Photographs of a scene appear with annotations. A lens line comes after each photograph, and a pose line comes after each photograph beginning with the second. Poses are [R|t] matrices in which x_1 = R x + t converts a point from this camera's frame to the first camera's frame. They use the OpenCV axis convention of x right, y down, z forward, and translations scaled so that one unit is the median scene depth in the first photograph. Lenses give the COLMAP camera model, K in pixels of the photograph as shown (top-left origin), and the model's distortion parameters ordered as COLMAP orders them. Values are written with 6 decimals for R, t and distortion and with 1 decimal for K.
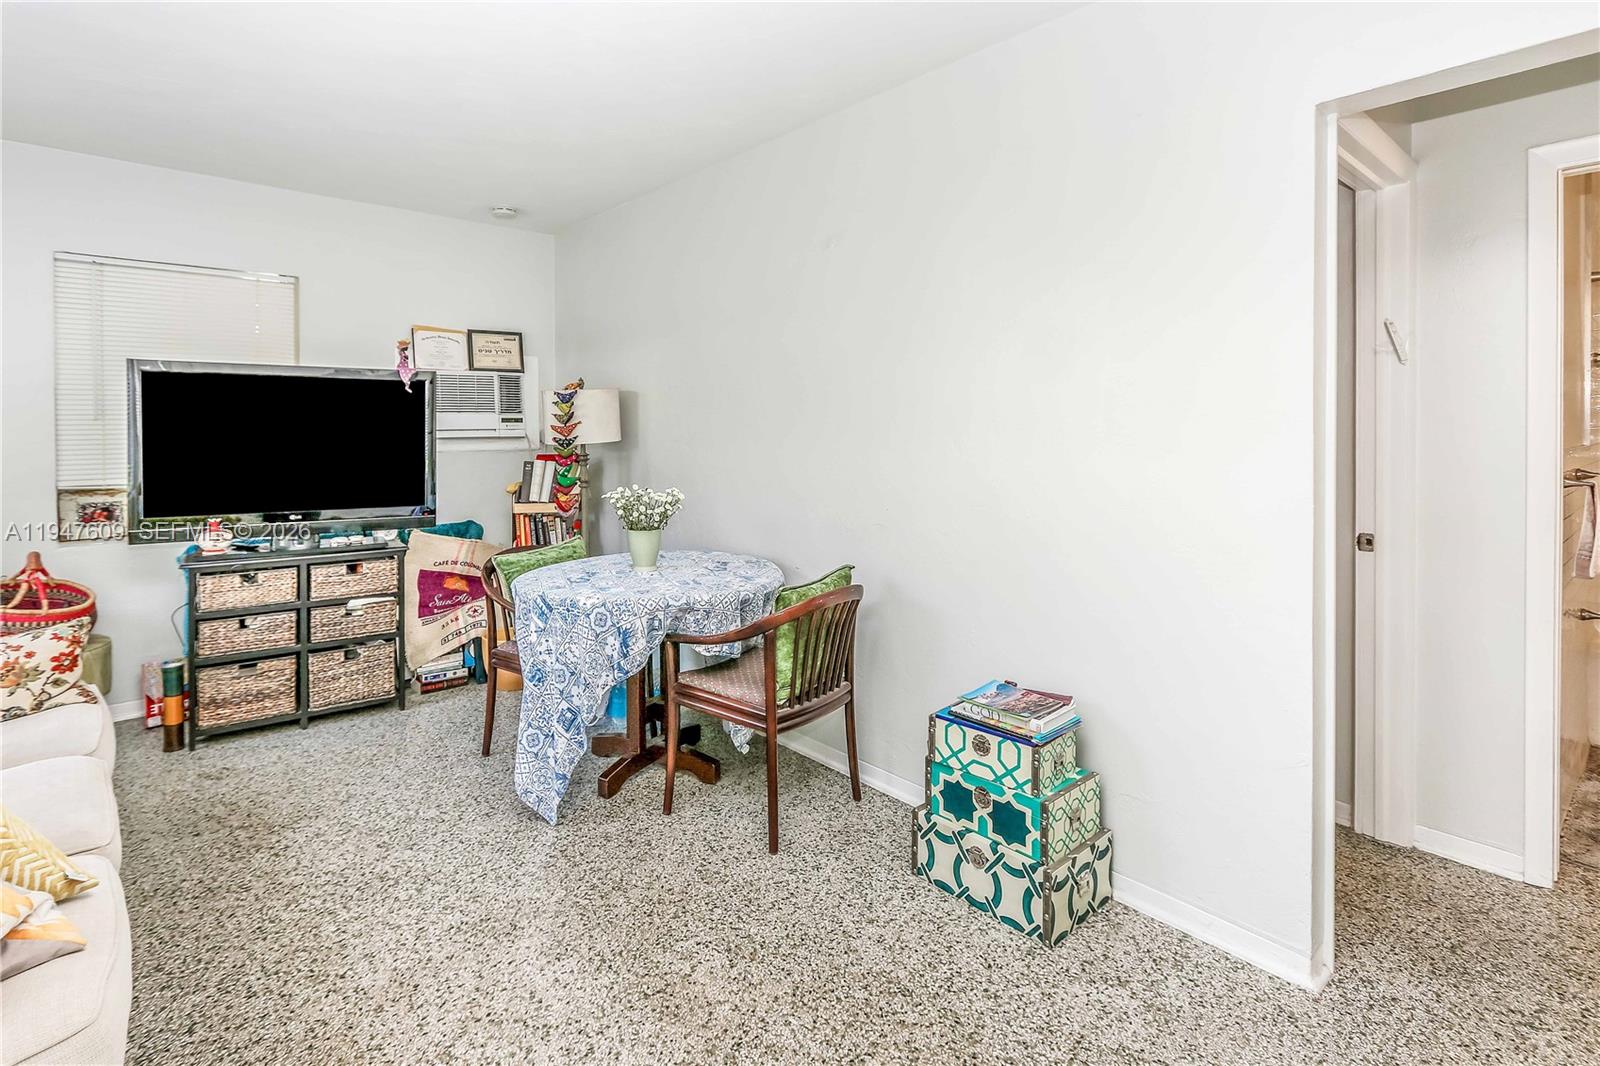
lens RADIAL K [[778.3, 0, 739.8], [0, 778.3, 432.7], [0, 0, 1]] dist [0.002523, 0.000918]
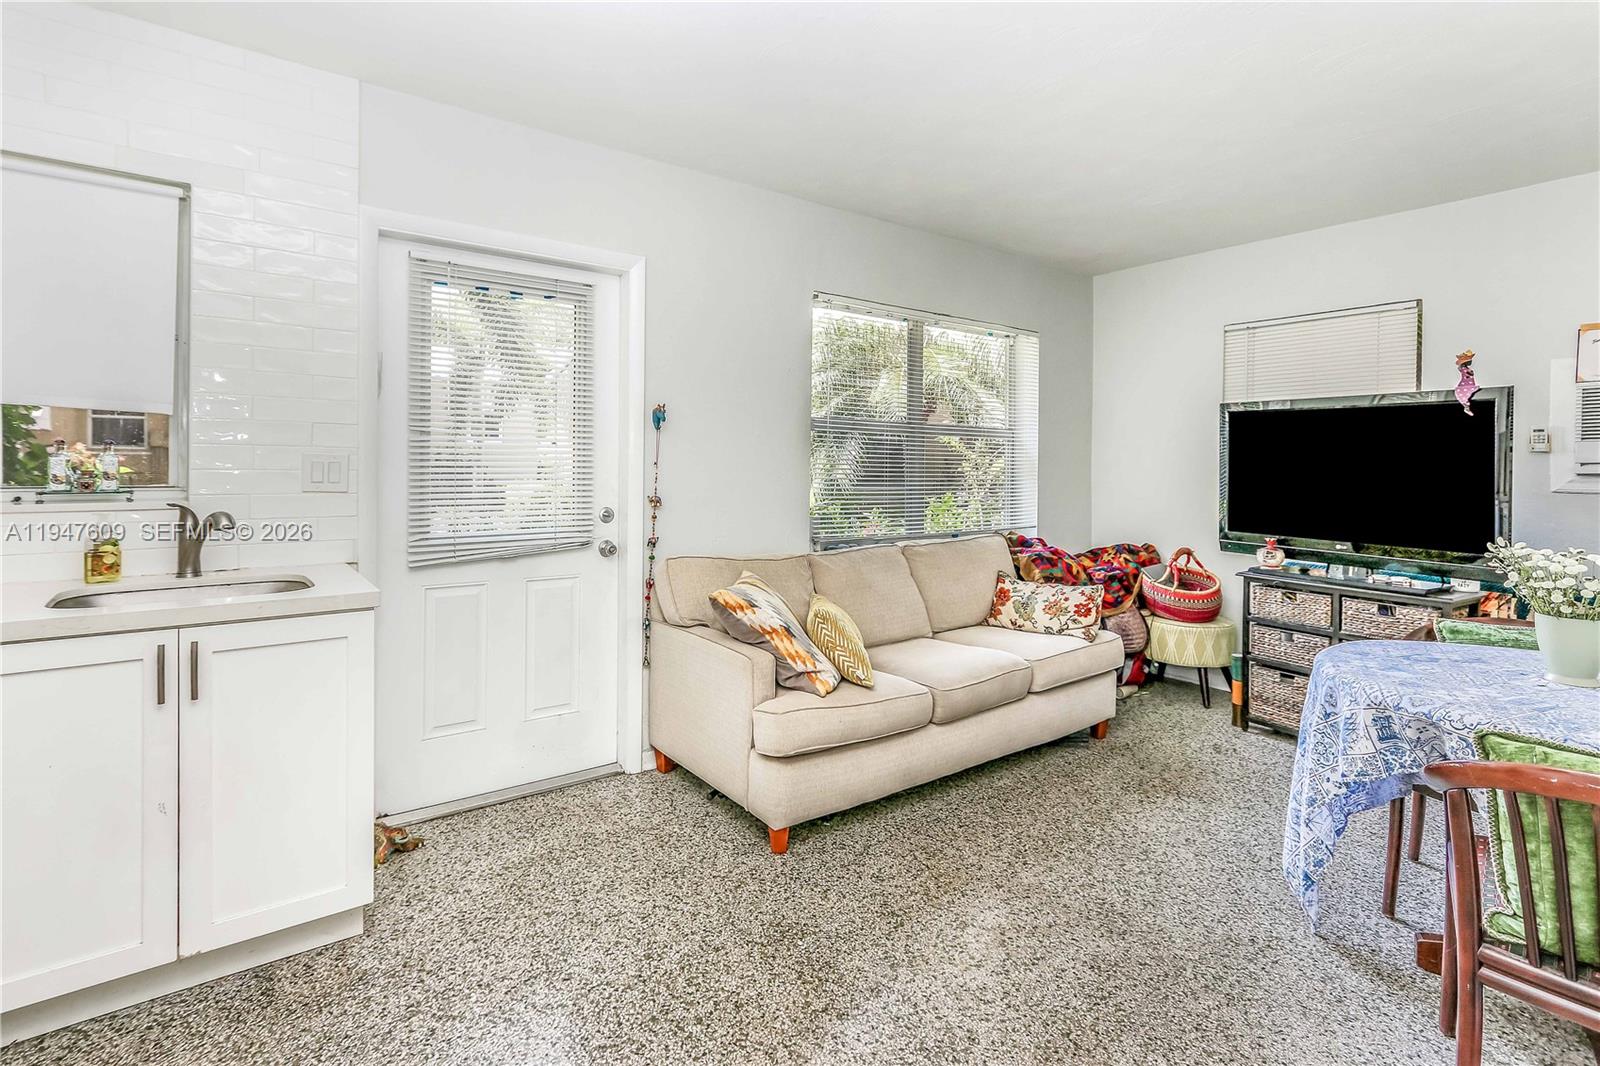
lens RADIAL K [[764.2, 0, 848.9], [0, 764.2, 466.6], [0, 0, 1]] dist [0.000436, 0.000476]
pose [[-0.004999, 0.005212, -0.999974, 0.510827], [-0.015339, 0.999868, 0.005288, 0.011338], [0.999870, 0.015365, -0.004919, 0.448544]]
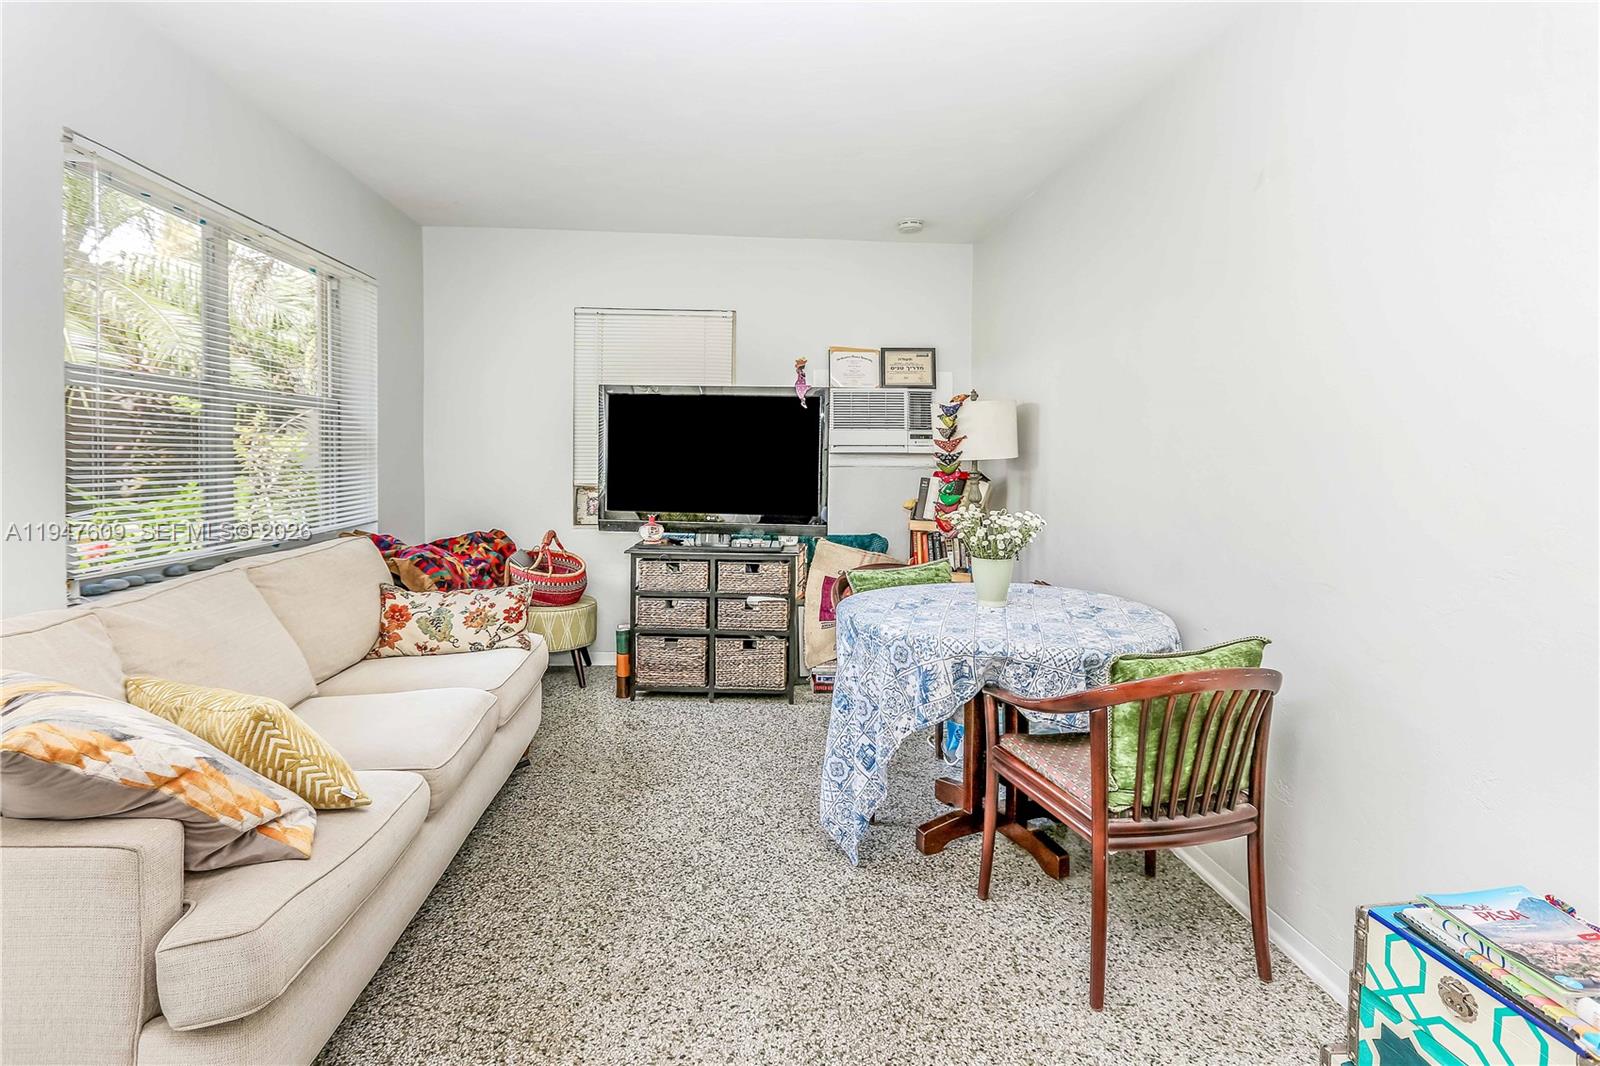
lens RADIAL K [[726.4, 0, 768.3], [0, 726.4, 469.2], [0, 0, 1]] dist [-0.001762, 0.001426]
pose [[0.812640, 0.026127, -0.582180, 0.148702], [-0.016766, 0.999629, 0.021458, 0.014418], [0.582524, -0.007677, 0.812777, 0.216001]]
